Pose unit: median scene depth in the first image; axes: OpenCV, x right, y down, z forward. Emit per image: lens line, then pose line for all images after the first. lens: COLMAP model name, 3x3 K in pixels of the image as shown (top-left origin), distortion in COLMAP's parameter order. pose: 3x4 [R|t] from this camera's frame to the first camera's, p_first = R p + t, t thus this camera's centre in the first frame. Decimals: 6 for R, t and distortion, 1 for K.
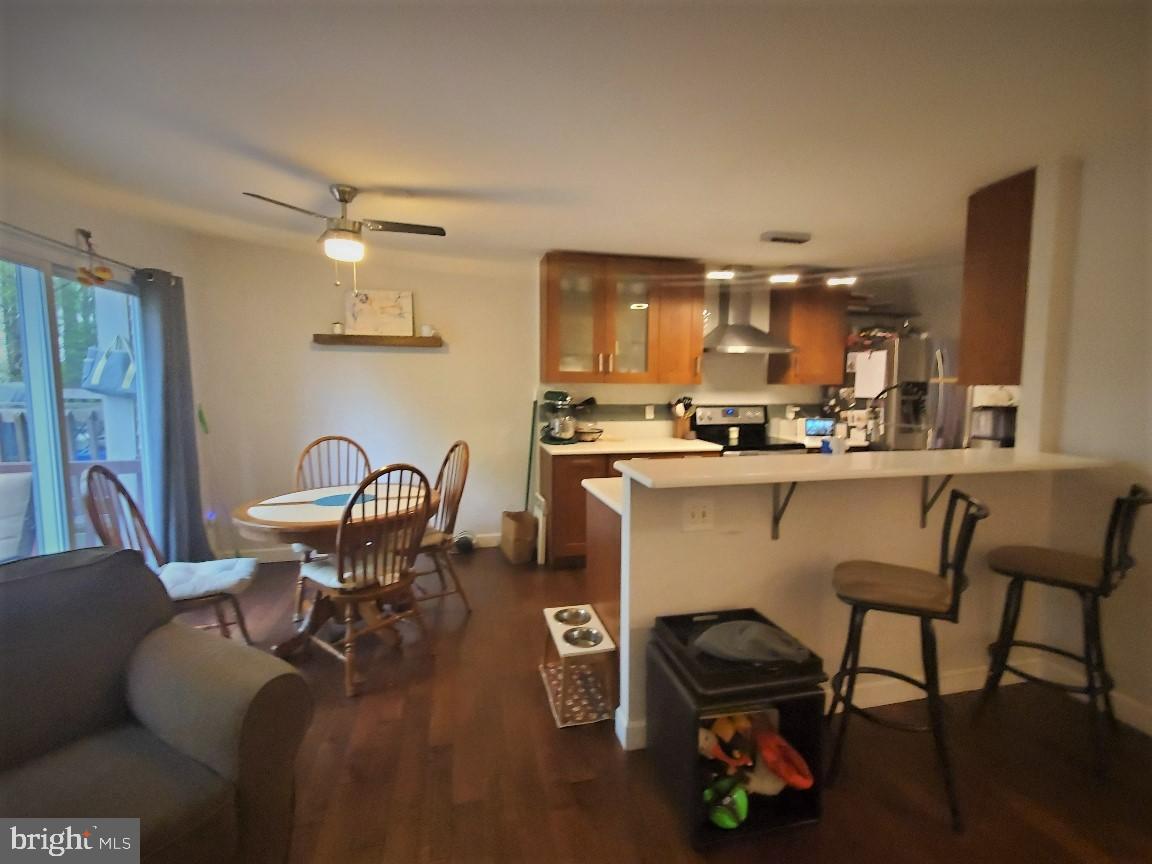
lens RADIAL K [[542.3, 0, 574.7], [0, 542.3, 423.2], [0, 0, 1]] dist [0.008364, 0.001582]
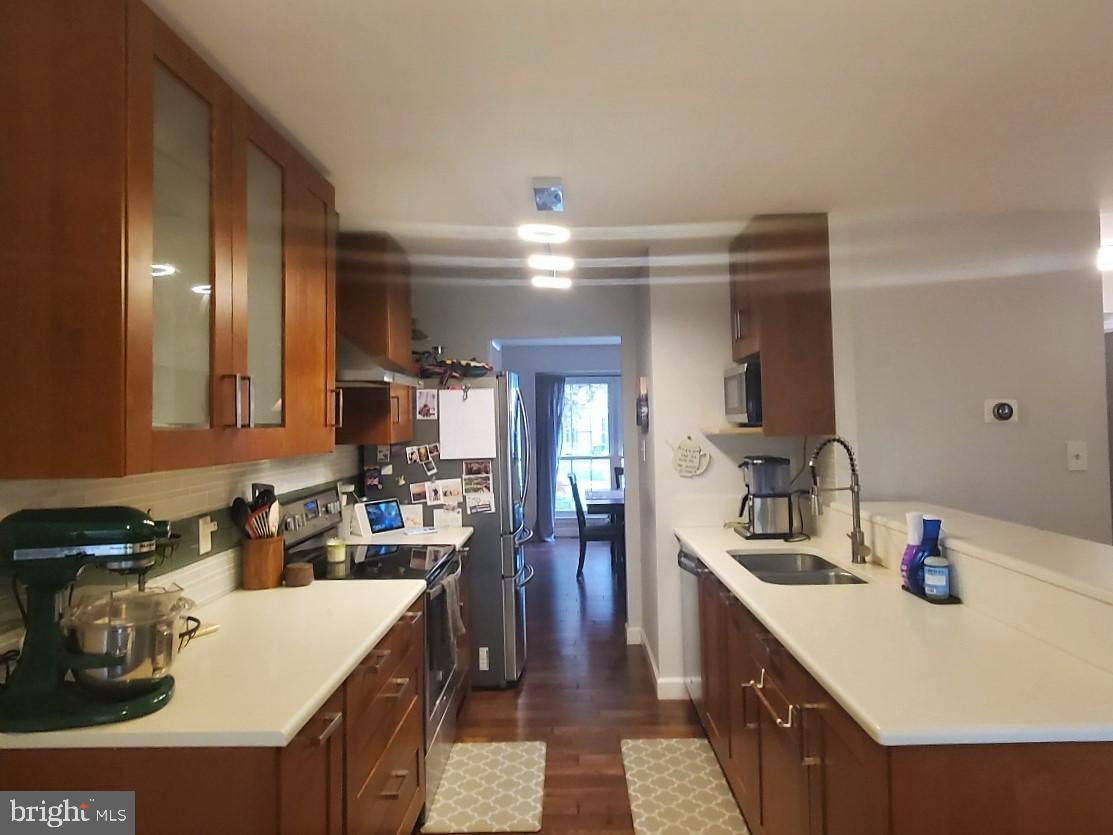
lens RADIAL K [[772.7, 0, 564.2], [0, 772.7, 412.8], [0, 0, 1]] dist [0.008218, 0.000657]
pose [[0.219472, -0.004268, 0.975609, -0.409541], [0.097016, 0.995129, -0.017471, -0.089397], [-0.970783, 0.098484, 0.218817, 0.814813]]
